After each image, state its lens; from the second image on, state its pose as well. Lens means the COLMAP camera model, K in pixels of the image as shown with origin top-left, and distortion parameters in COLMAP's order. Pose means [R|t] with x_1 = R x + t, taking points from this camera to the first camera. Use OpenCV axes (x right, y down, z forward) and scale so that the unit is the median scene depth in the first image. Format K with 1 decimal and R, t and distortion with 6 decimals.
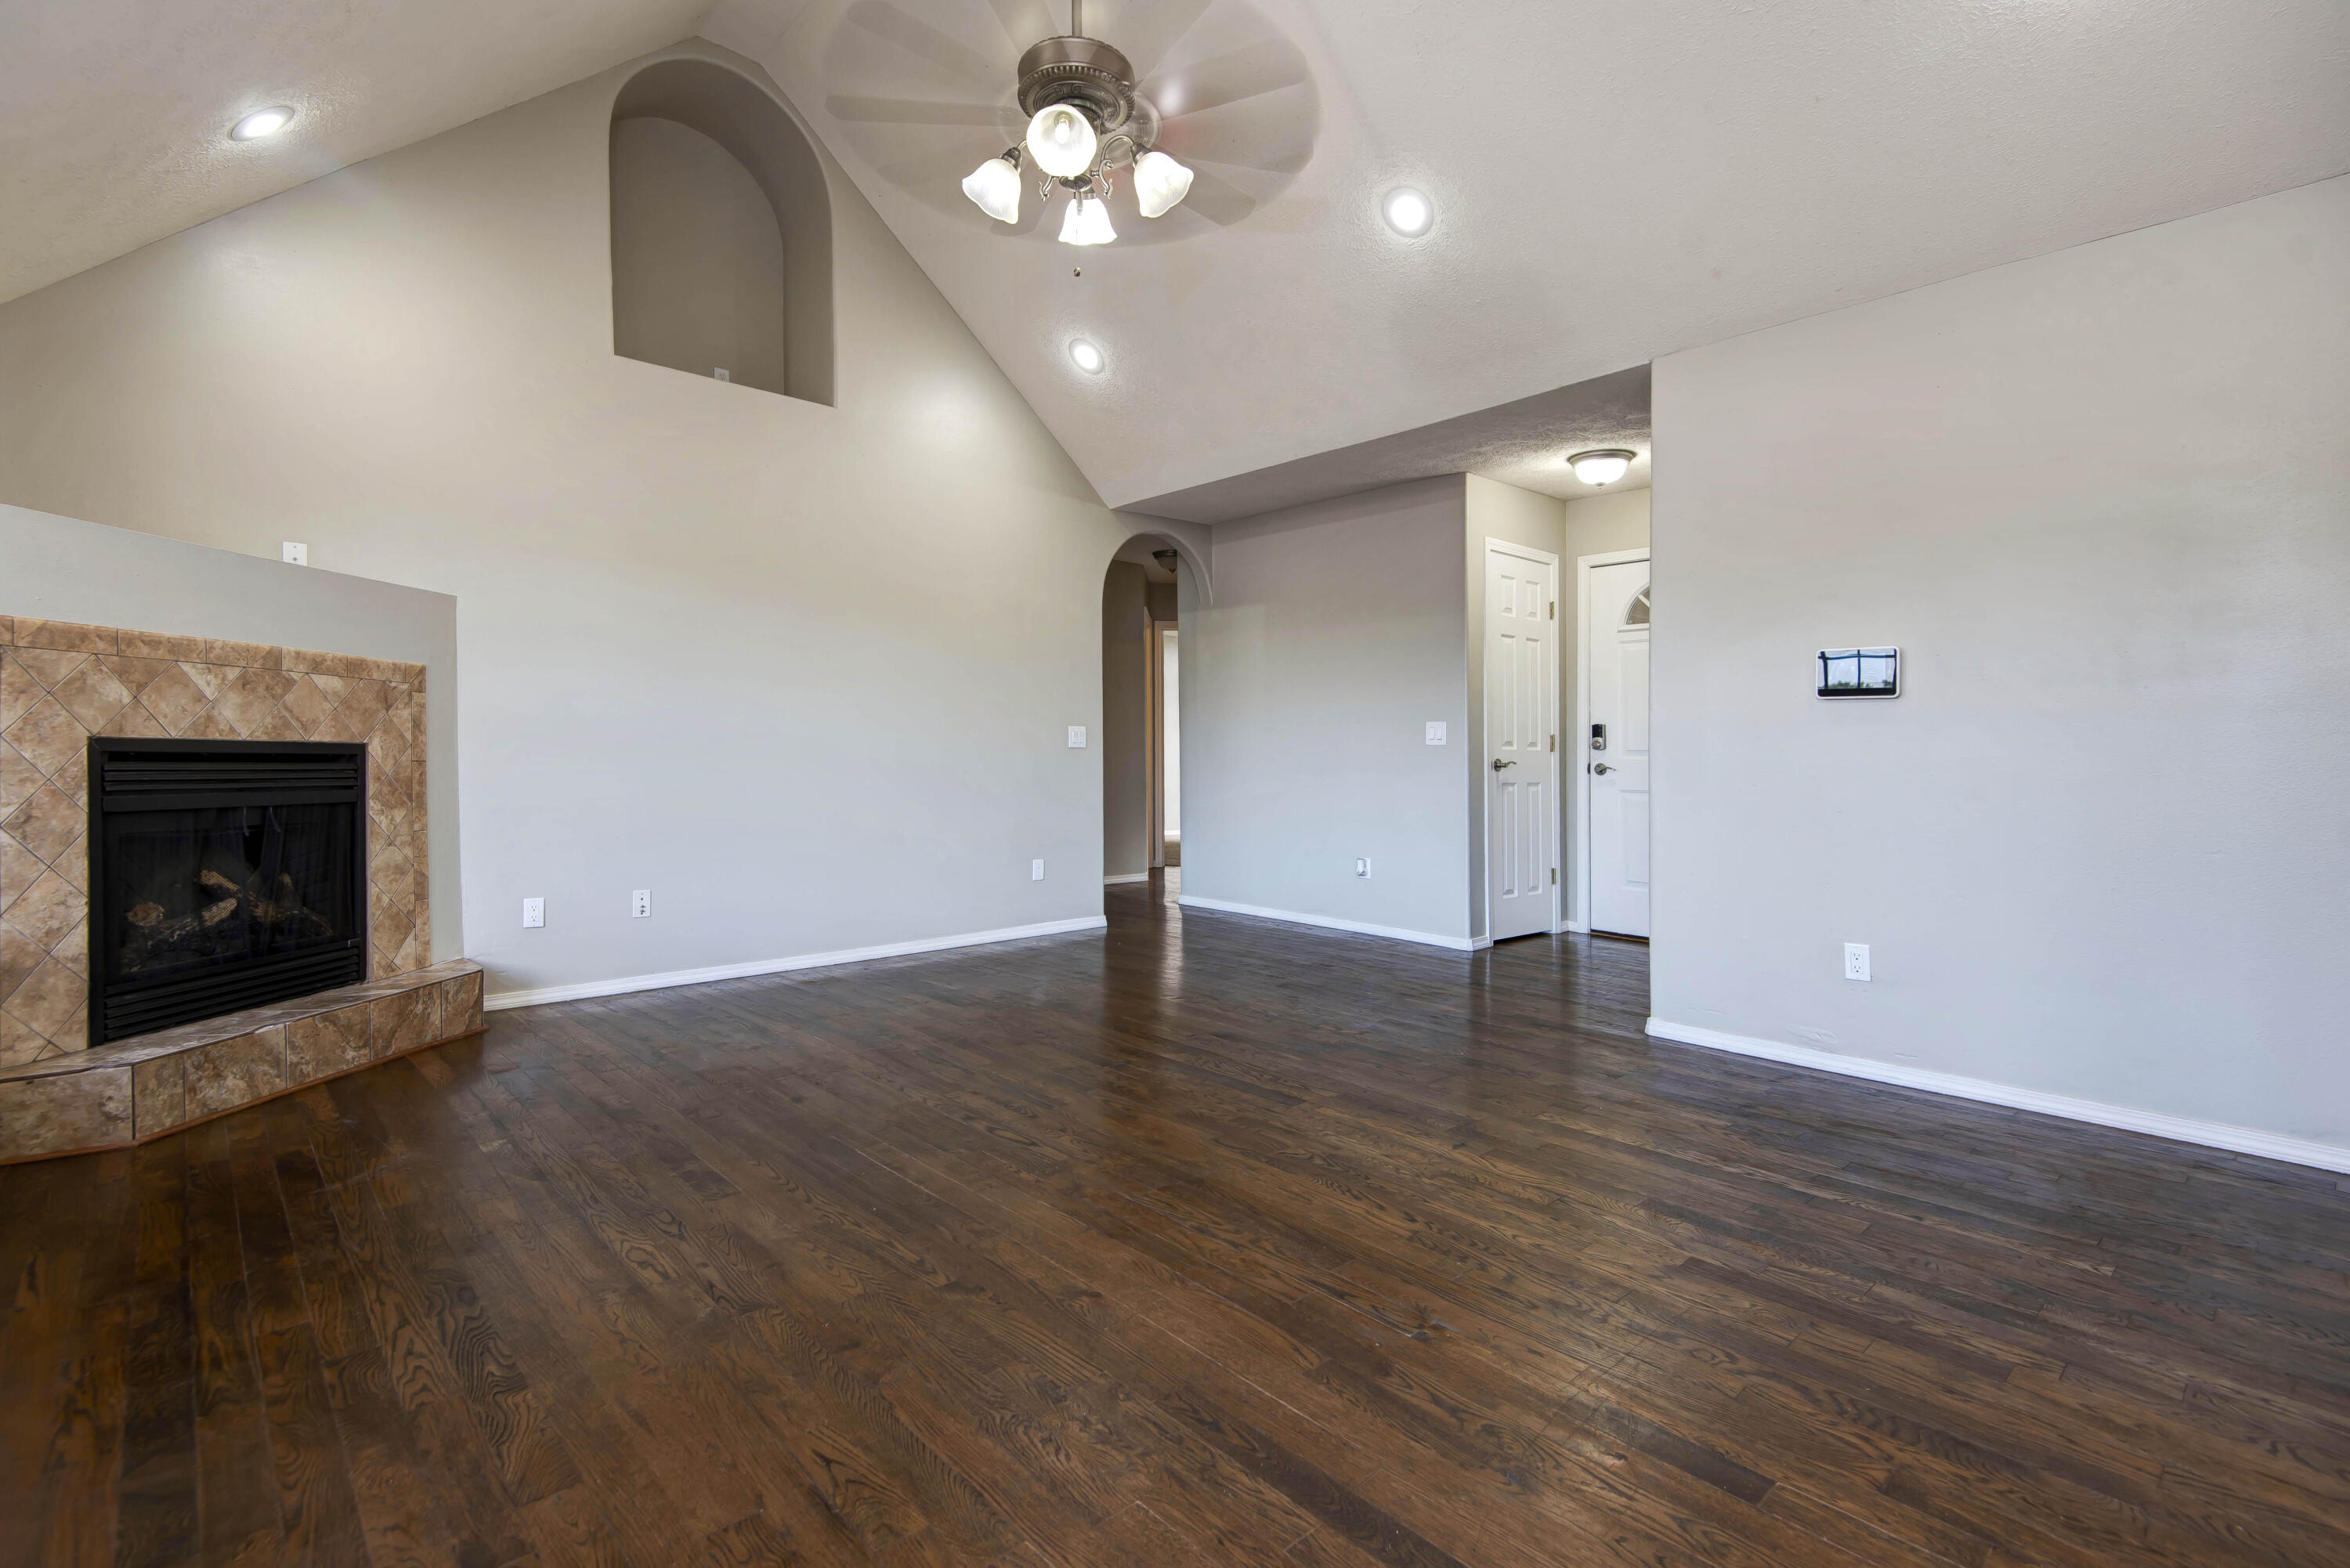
lens RADIAL K [[1089.5, 0, 1152.1], [0, 1089.5, 726.7], [0, 0, 1]] dist [0.021895, -0.000156]
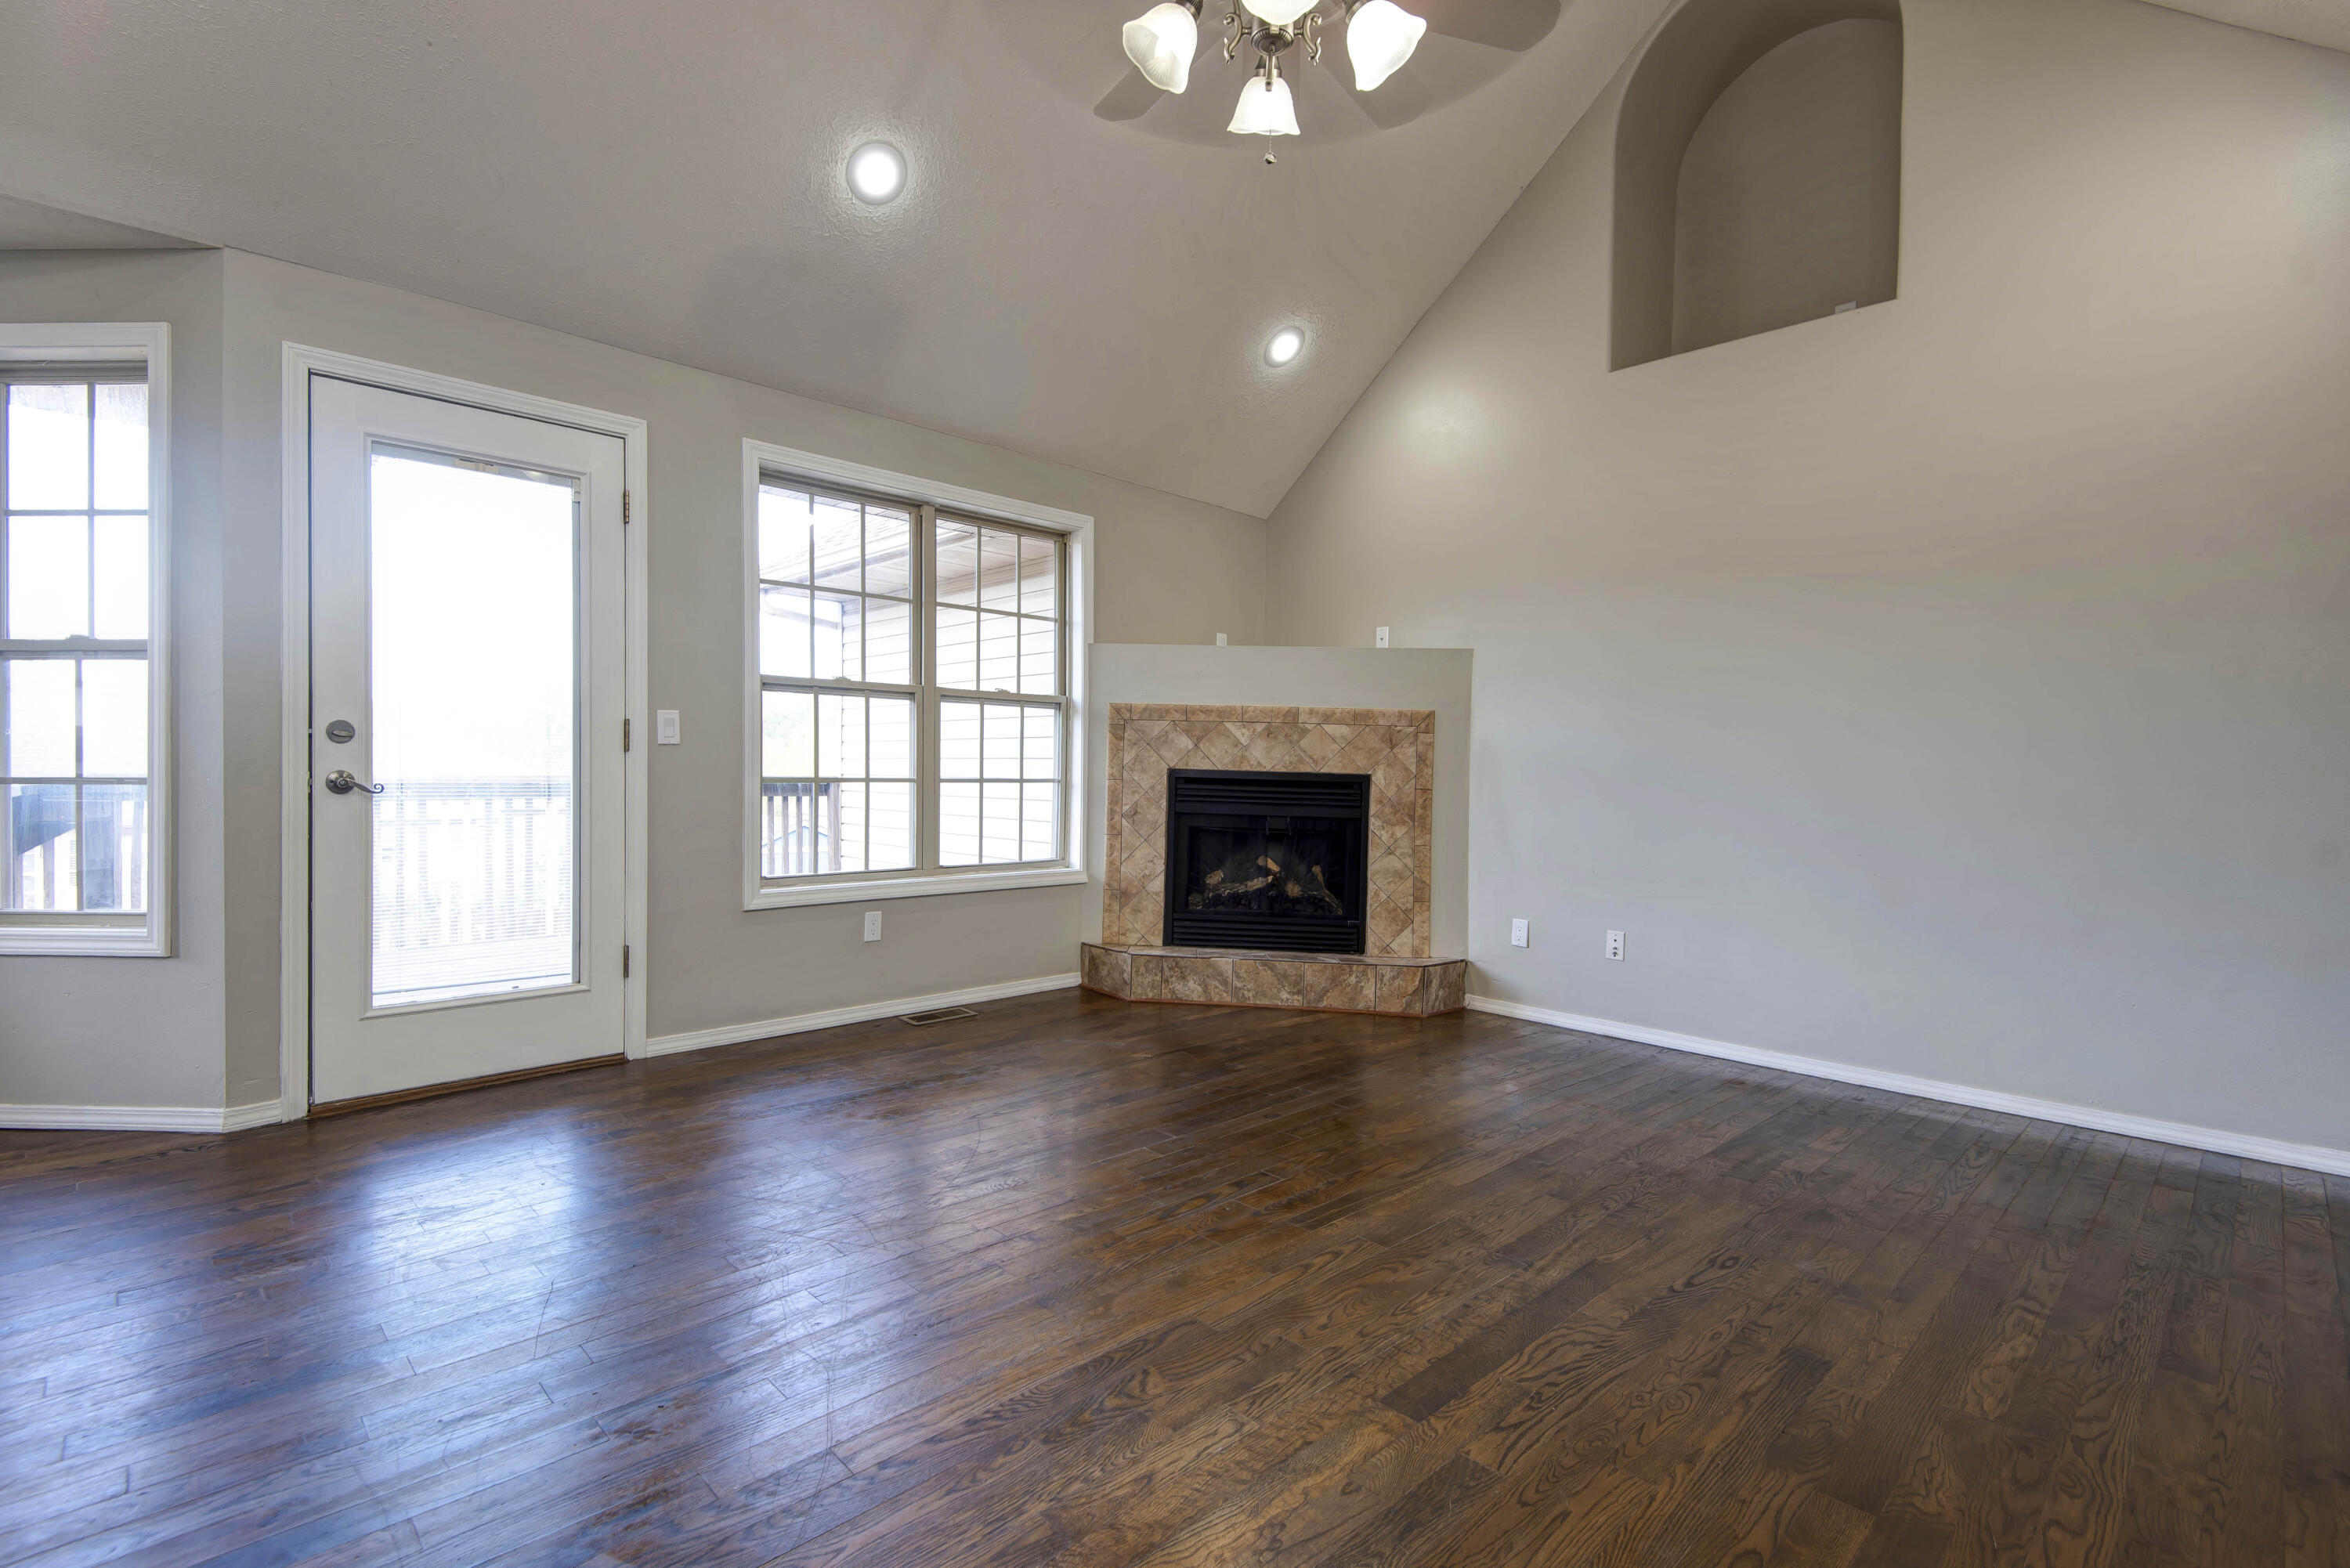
lens RADIAL K [[1089.5, 0, 1175.3], [0, 1089.5, 789.8], [0, 0, 1]] dist [0.021895, -0.000156]
pose [[0.037228, 0.012866, -0.999224, 0.611537], [0.005375, 0.999900, 0.013075, 0.016336], [0.999292, -0.005857, 0.037155, 0.768868]]
